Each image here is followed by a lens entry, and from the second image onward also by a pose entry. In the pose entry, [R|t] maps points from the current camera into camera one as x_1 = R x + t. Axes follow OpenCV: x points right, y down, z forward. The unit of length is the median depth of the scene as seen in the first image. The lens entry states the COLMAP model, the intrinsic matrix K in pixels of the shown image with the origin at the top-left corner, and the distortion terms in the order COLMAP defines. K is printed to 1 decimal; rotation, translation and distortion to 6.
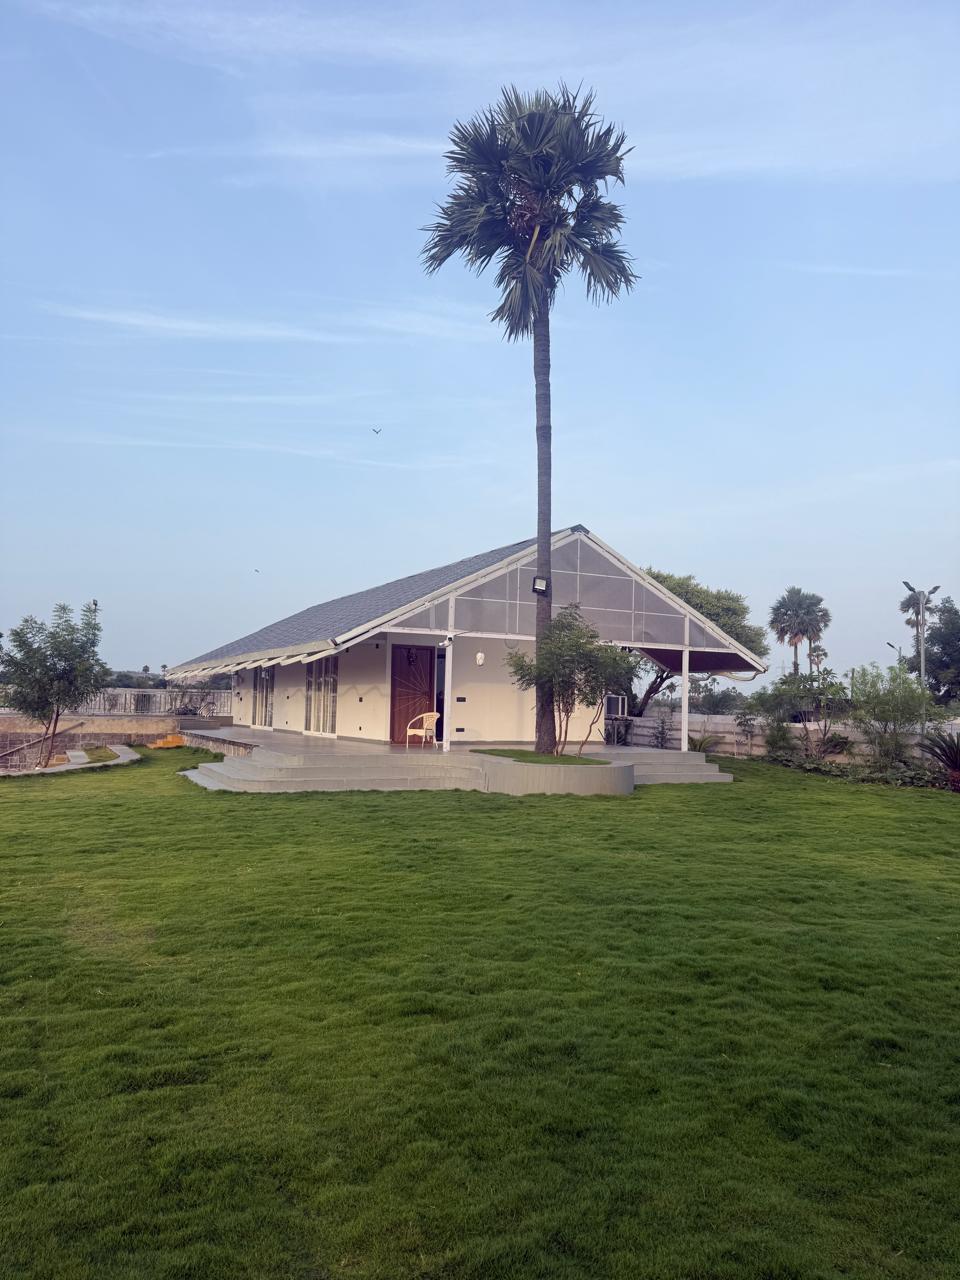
lens RADIAL K [[905.9, 0, 489.0], [0, 905.9, 644.1], [0, 0, 1]] dist [0.076977, -0.098635]
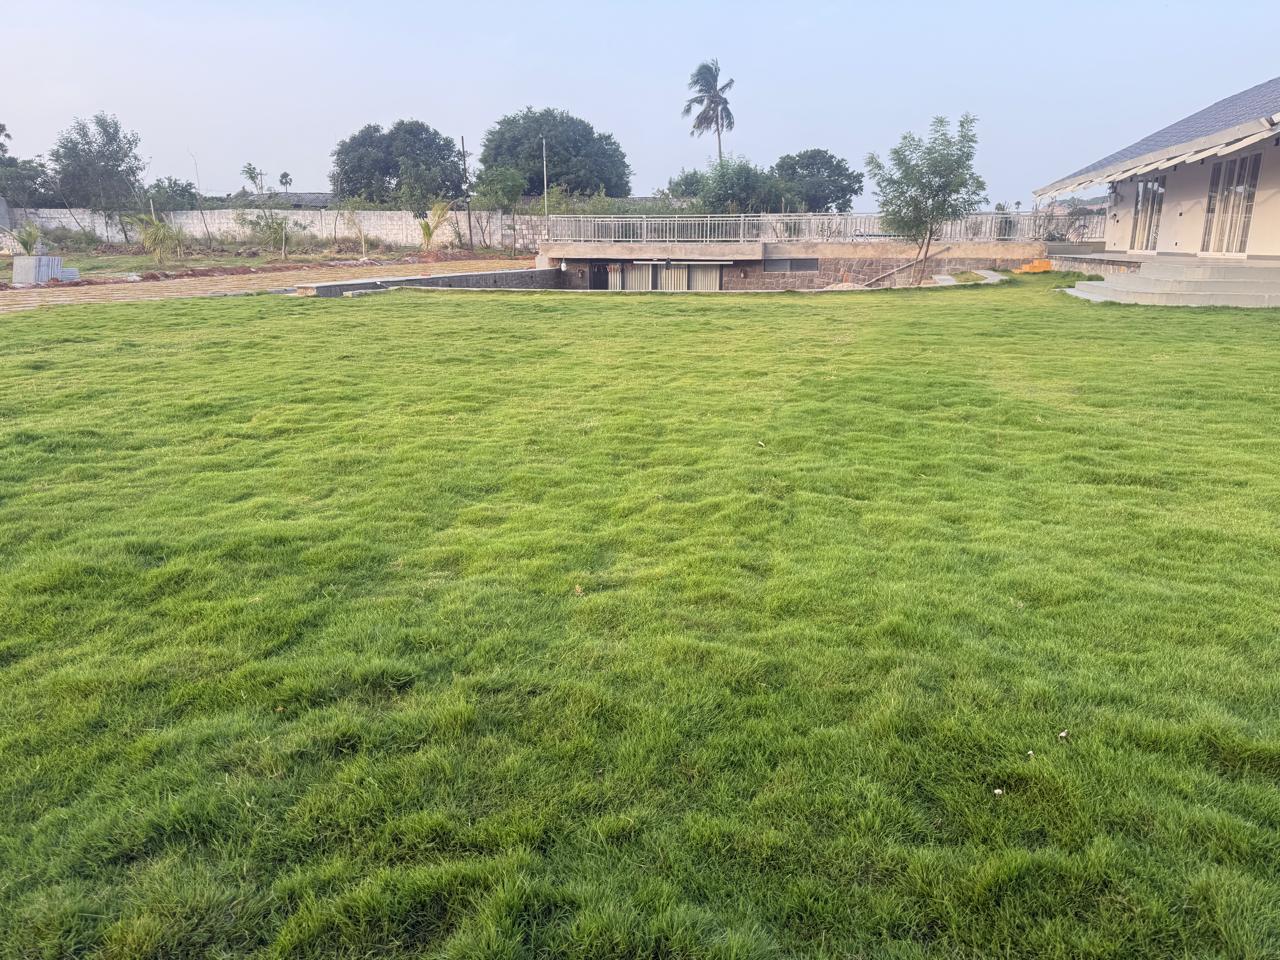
lens RADIAL K [[905.9, 0, 634.3], [0, 905.9, 489.4], [0, 0, 1]] dist [0.076977, -0.098635]
pose [[0.749987, 0.151378, -0.643897, -0.024172], [0.062507, 0.952884, 0.296825, 0.032473], [0.658492, -0.262863, 0.705188, -0.013652]]
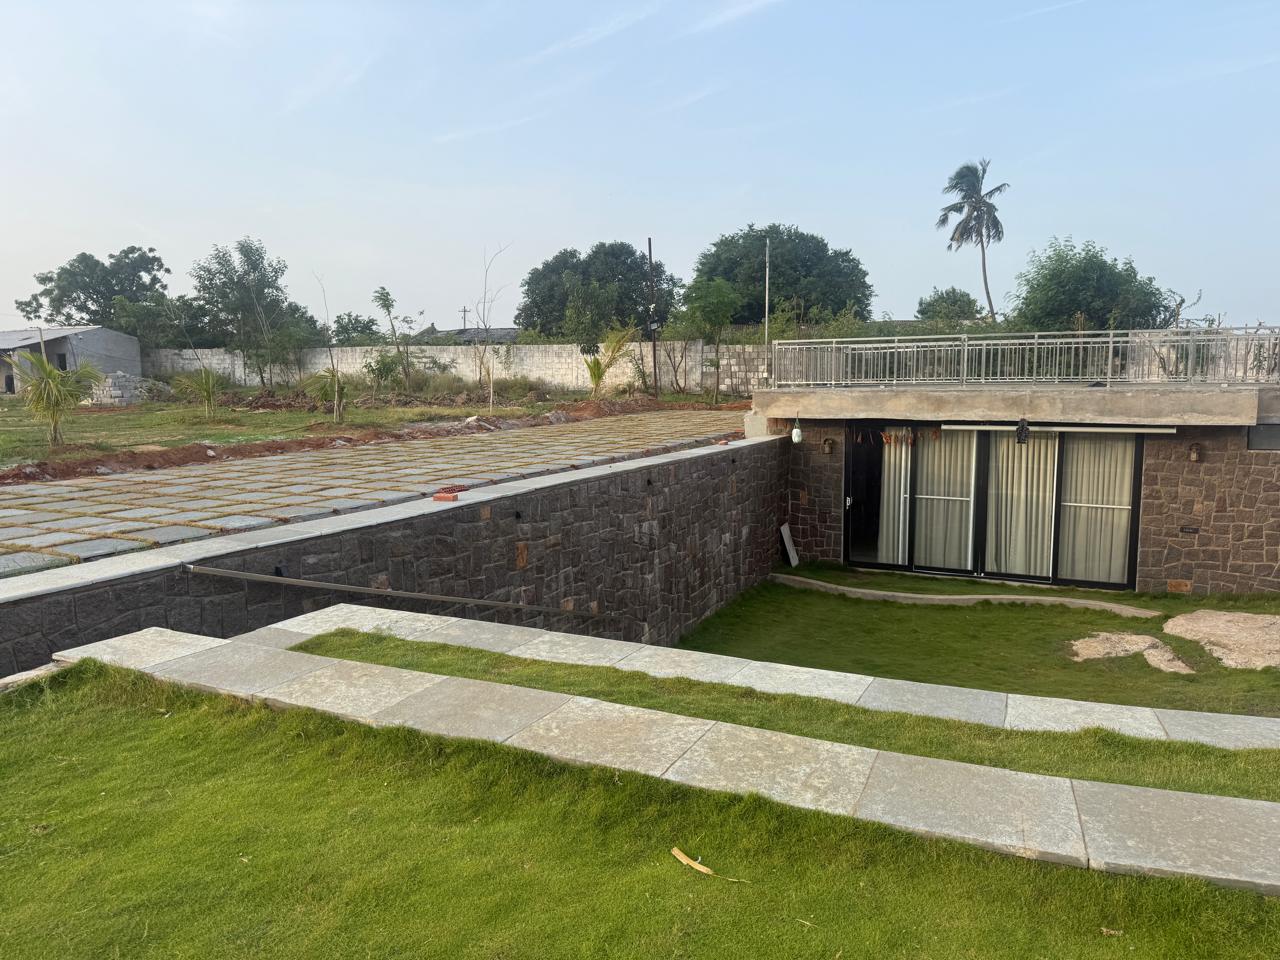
lens RADIAL K [[905.9, 0, 630.8], [0, 905.9, 493.9], [0, 0, 1]] dist [0.076977, -0.098635]
pose [[0.572271, 0.078846, -0.816265, -0.711055], [0.079618, 0.985323, 0.150995, 0.043365], [0.816190, -0.151400, 0.557595, 0.634941]]
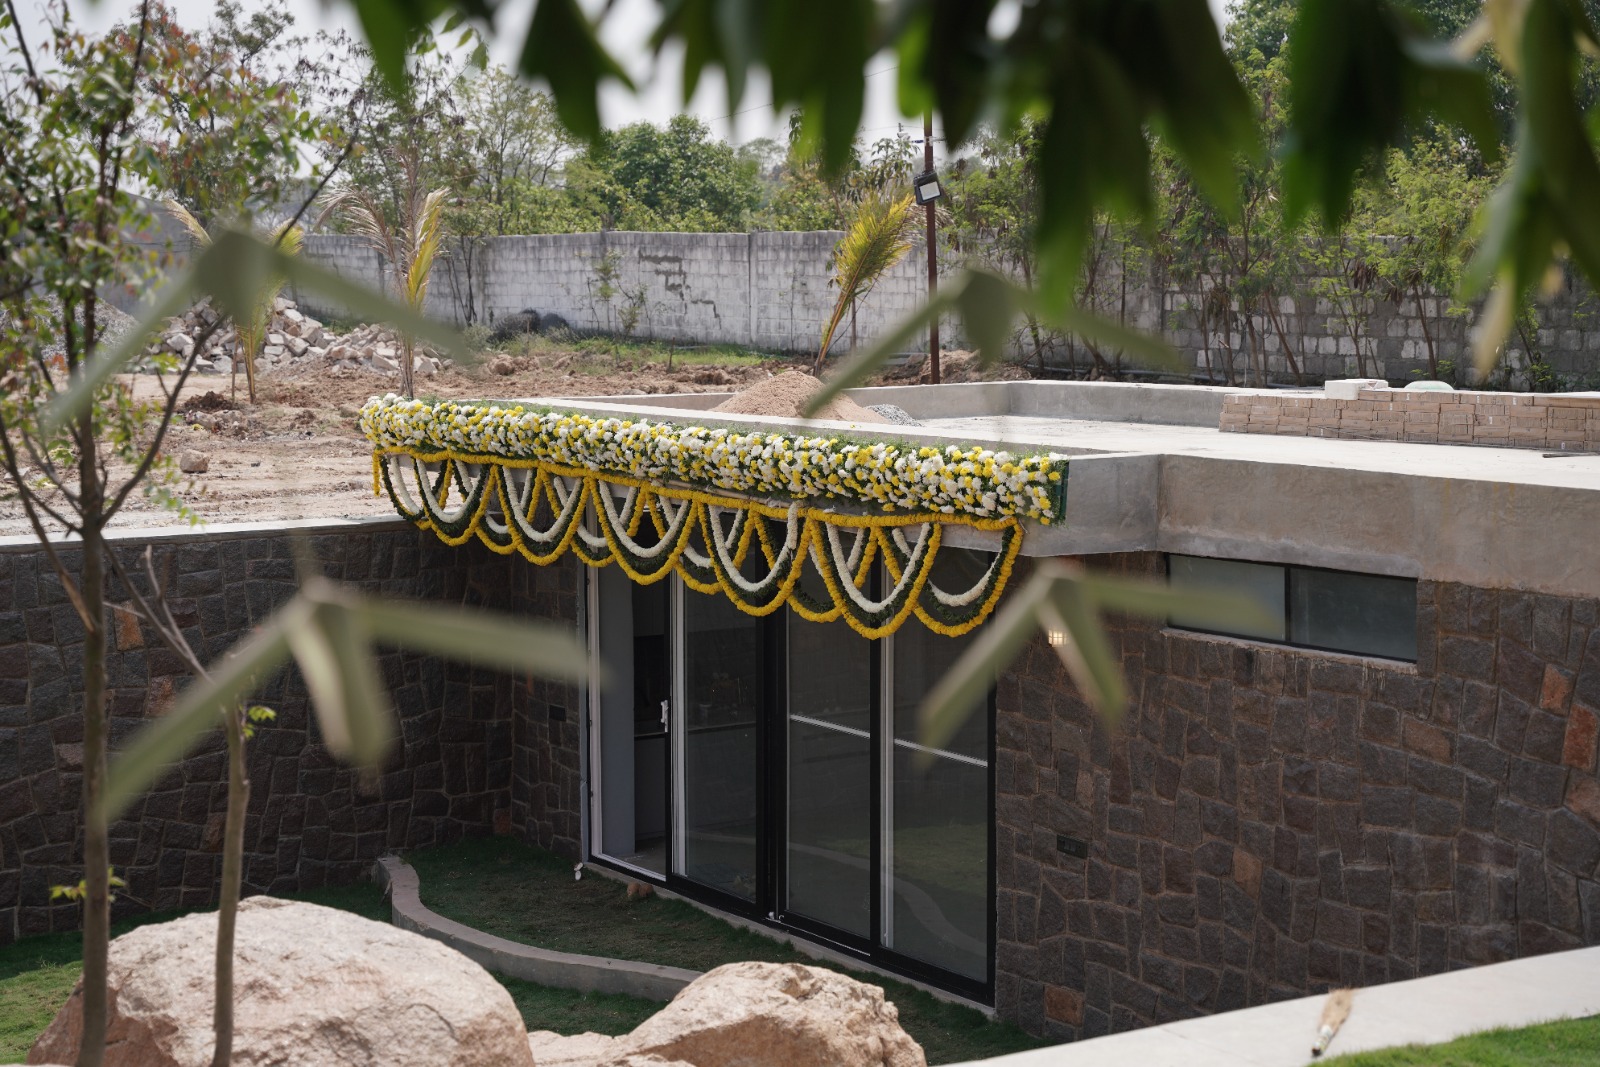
lens RADIAL K [[2705.5, 0, 804.2], [0, 2705.5, 539.0], [0, 0, 1]] dist [0.243146, 0.000000]
pose [[0.089971, 0.076131, -0.993030, -0.245284], [0.076902, 0.993566, 0.083140, 0.068645], [0.992971, -0.083846, 0.083537, 1.386801]]
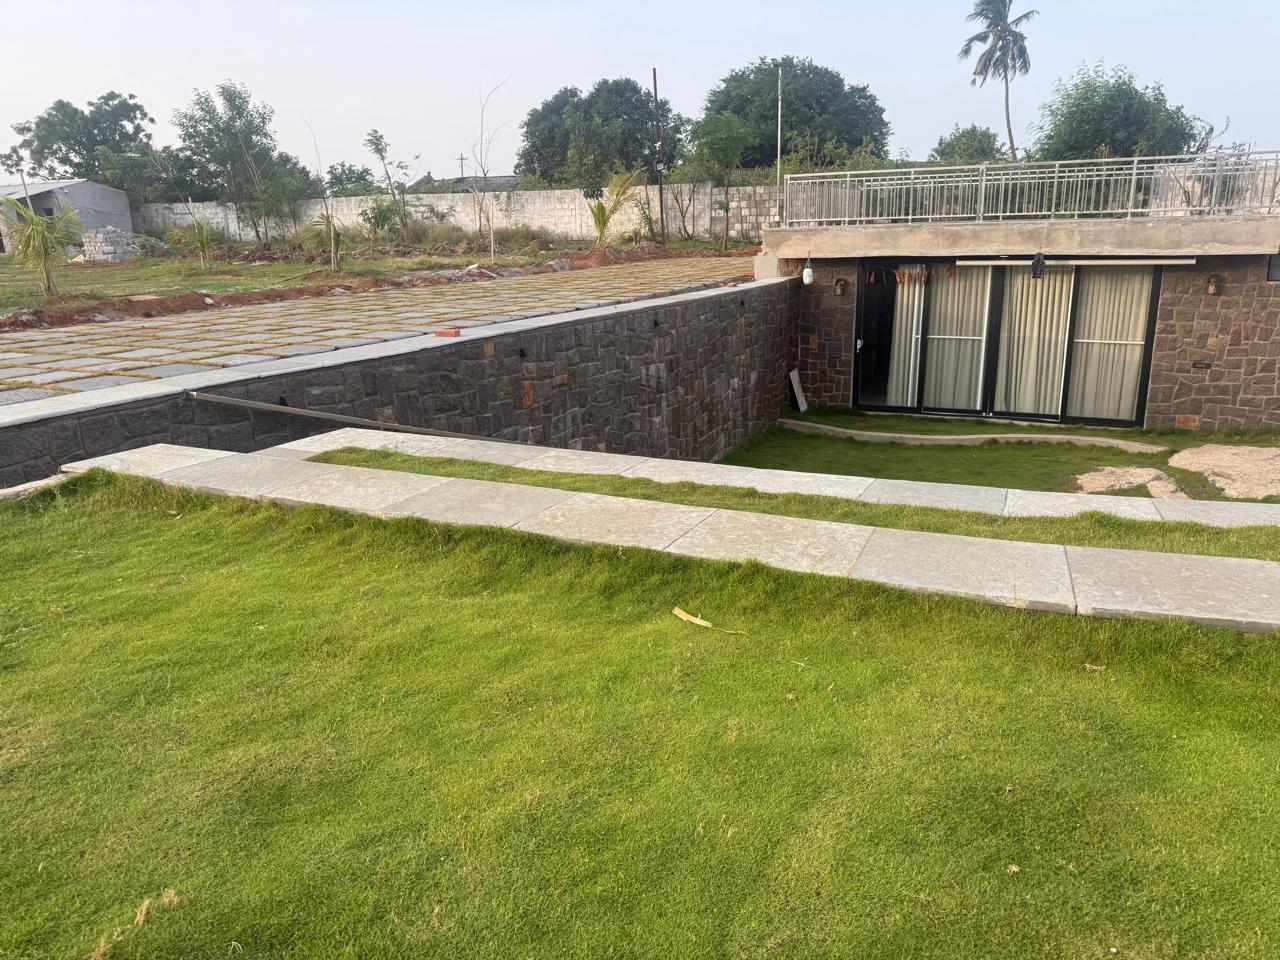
lens RADIAL K [[905.9, 0, 640.3], [0, 905.9, 488.1], [0, 0, 1]] dist [0.076977, -0.098635]
pose [[0.573836, 0.188874, -0.796893, -0.708984], [0.093896, 0.951454, 0.293120, 0.058090], [0.813570, -0.243027, 0.528244, 0.634057]]
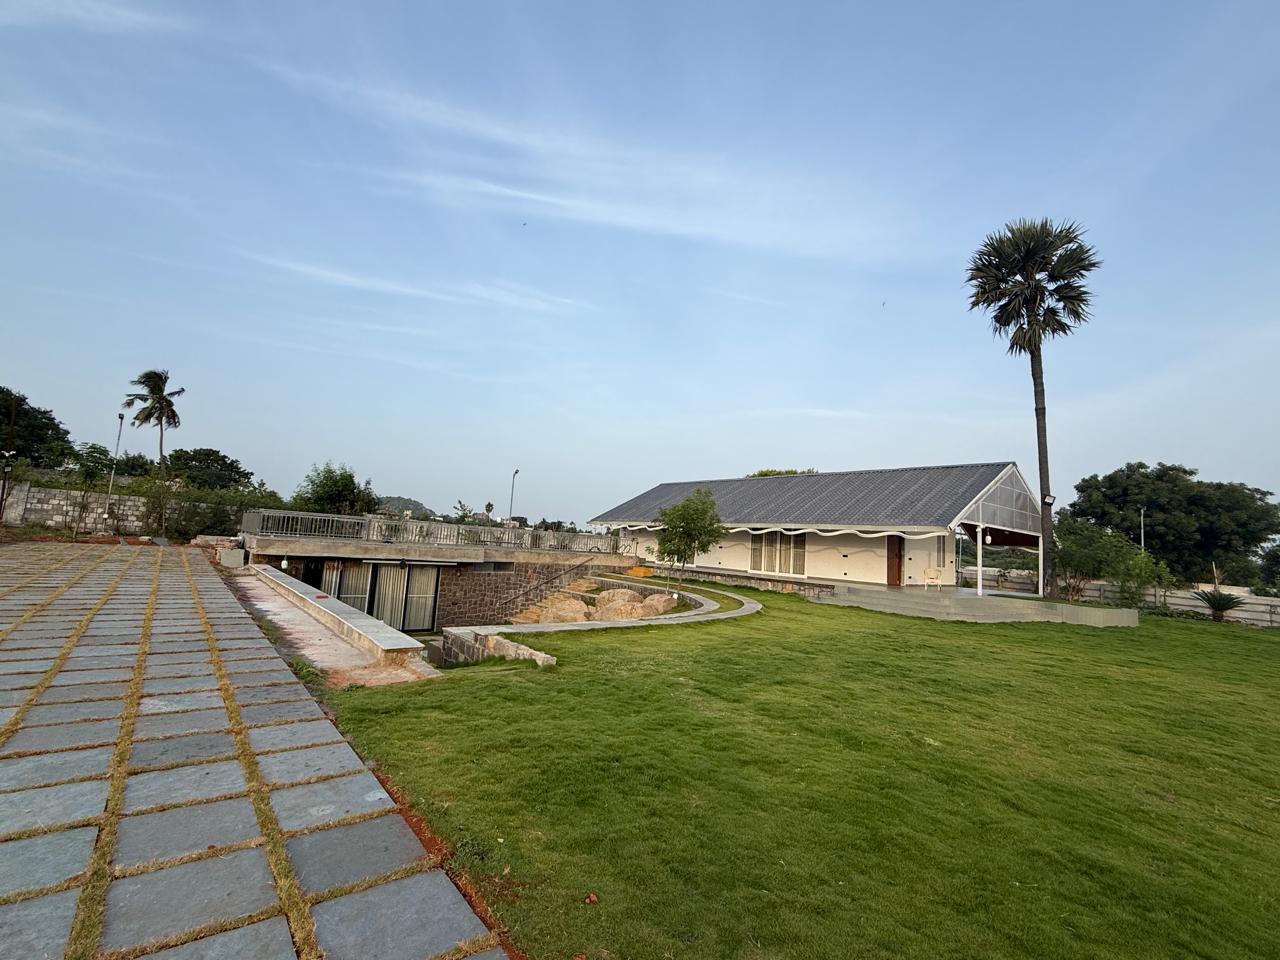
lens RADIAL K [[564.3, 0, 647.6], [0, 564.3, 483.7], [0, 0, 1]] dist [-0.003740, -0.001048]
pose [[0.974511, 0.065457, 0.214579, -0.972023], [-0.059627, 0.997657, -0.033536, -0.017076], [-0.216272, 0.019886, 0.976131, 0.130576]]
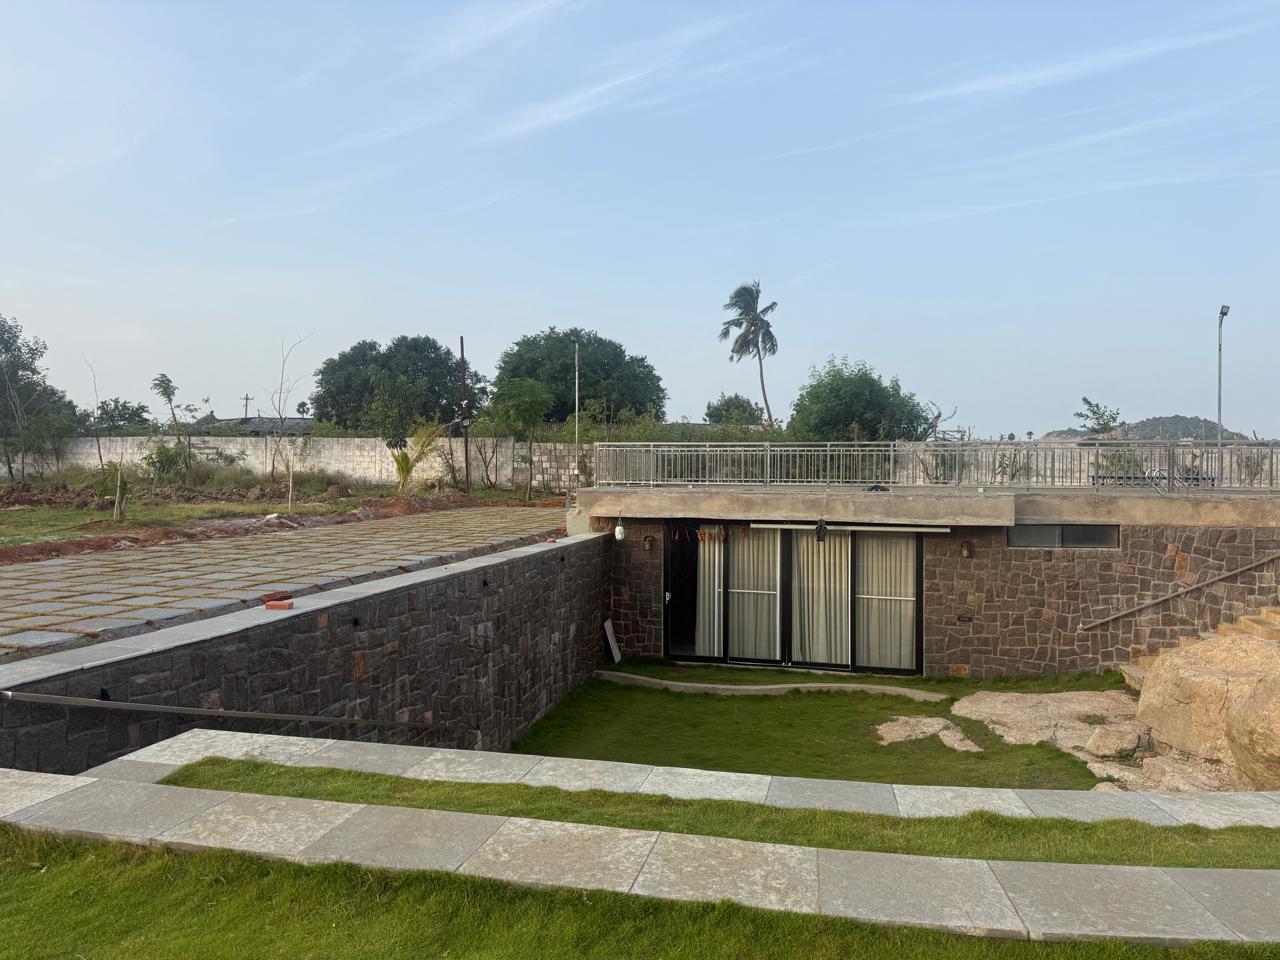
lens RADIAL K [[905.9, 0, 636.7], [0, 905.9, 471.3], [0, 0, 1]] dist [0.076977, -0.098635]
pose [[0.744172, -0.017029, -0.667771, -0.723268], [0.059096, 0.997434, 0.040421, 0.034907], [0.665369, -0.069543, 0.743269, 0.604284]]
